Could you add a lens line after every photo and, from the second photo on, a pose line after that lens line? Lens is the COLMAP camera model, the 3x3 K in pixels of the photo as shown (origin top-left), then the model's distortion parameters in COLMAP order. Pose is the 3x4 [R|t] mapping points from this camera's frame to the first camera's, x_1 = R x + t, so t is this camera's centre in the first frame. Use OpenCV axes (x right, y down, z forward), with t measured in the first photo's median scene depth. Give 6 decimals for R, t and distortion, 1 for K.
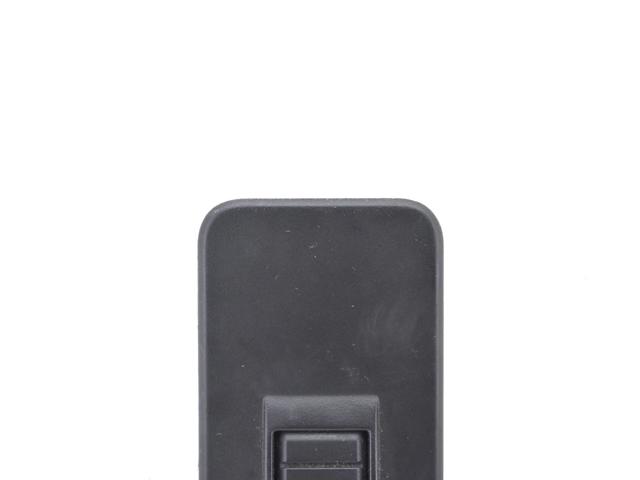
lens RADIAL K [[1024.3, 0, 324.0], [0, 1024.3, 239.9], [0, 0, 1]] dist [0.054538, 0.000000]
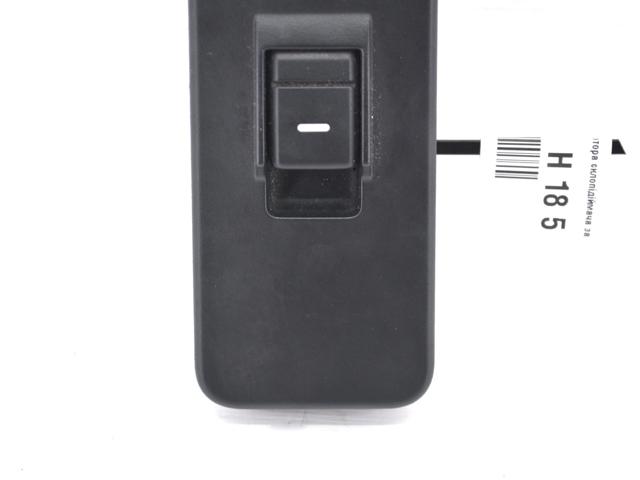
lens RADIAL K [[1024.3, 0, 316.2], [0, 1024.3, 239.7], [0, 0, 1]] dist [0.054538, 0.000000]
pose [[0.999998, -0.000523, -0.001700, 0.001827], [0.000646, 0.997287, 0.073610, 0.295497], [0.001657, -0.073611, 0.997286, 0.002487]]
